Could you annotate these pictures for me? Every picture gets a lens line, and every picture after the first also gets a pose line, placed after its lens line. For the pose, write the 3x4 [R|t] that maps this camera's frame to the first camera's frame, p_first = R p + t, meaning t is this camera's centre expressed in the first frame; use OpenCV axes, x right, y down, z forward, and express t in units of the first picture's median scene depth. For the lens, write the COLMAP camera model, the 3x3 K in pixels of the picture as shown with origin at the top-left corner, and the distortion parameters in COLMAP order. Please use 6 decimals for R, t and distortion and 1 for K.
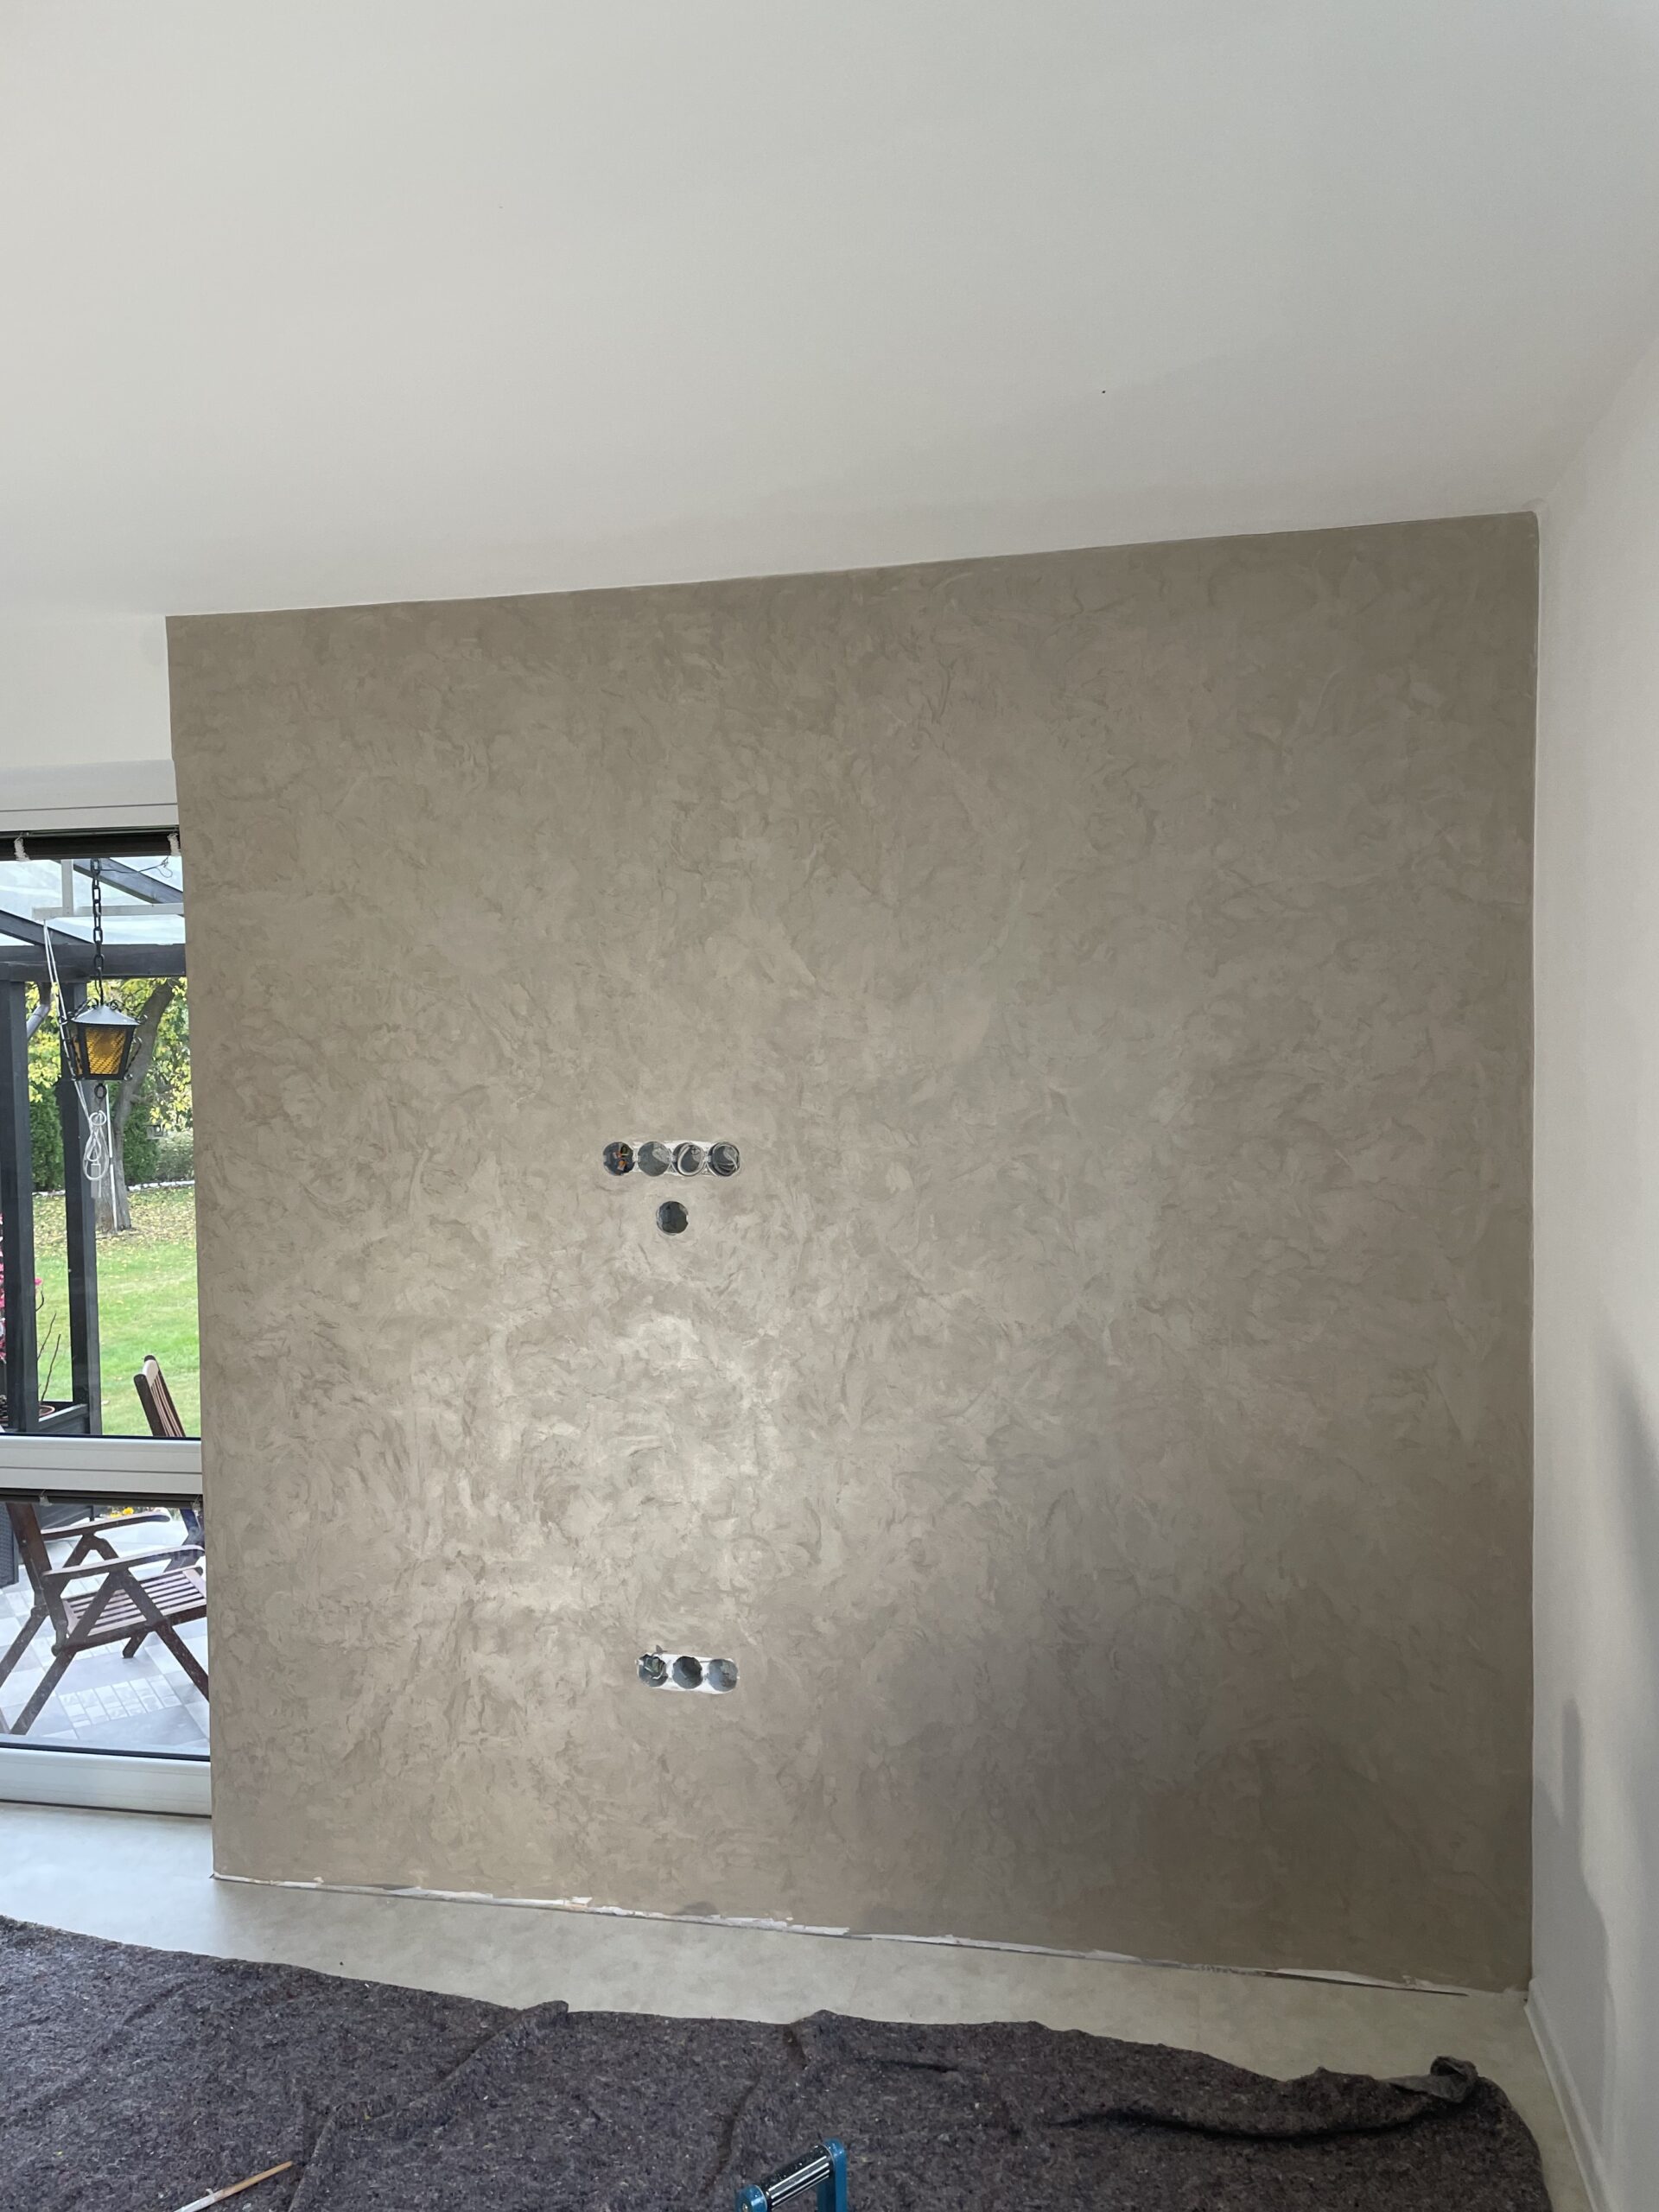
lens RADIAL K [[1636.3, 0, 821.8], [0, 1636.3, 1099.1], [0, 0, 1]] dist [0.097871, -0.133310]
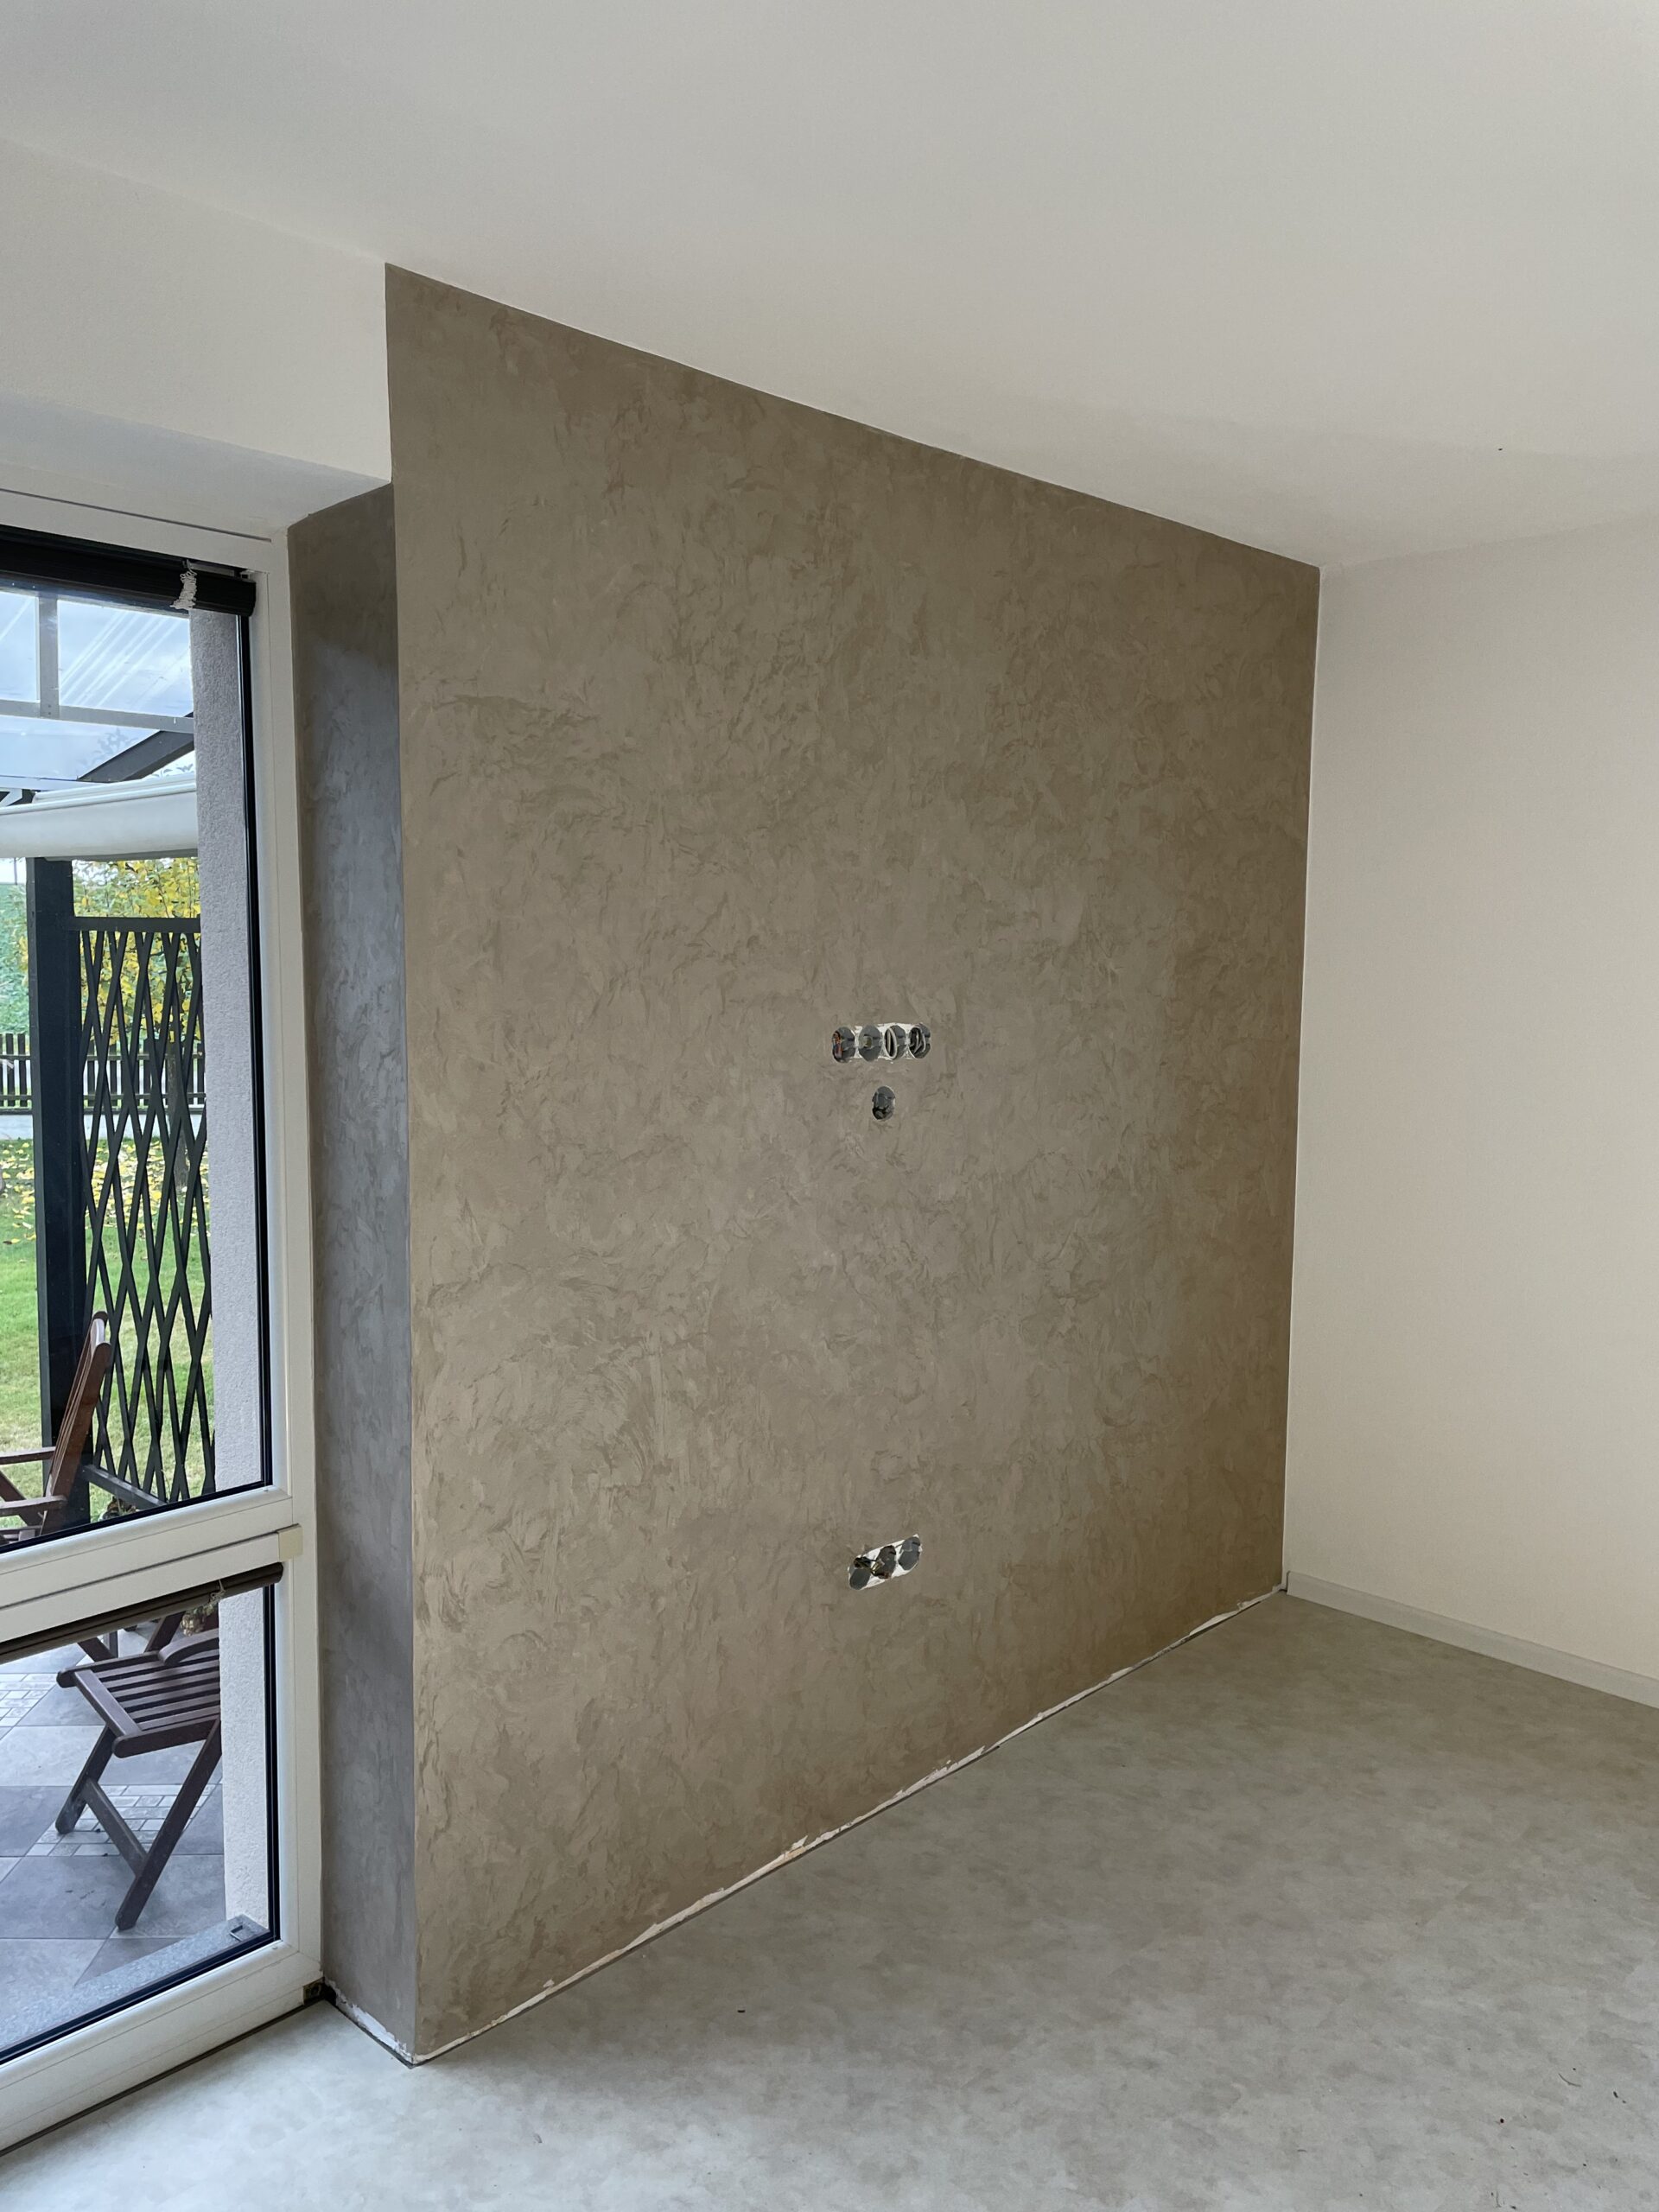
lens RADIAL K [[1636.3, 0, 821.8], [0, 1636.3, 1099.1], [0, 0, 1]] dist [0.097871, -0.133310]
pose [[0.544665, -0.059827, 0.836517, -0.959062], [0.025892, 0.998176, 0.054531, 0.016725], [-0.838254, -0.008042, 0.545221, 0.524649]]
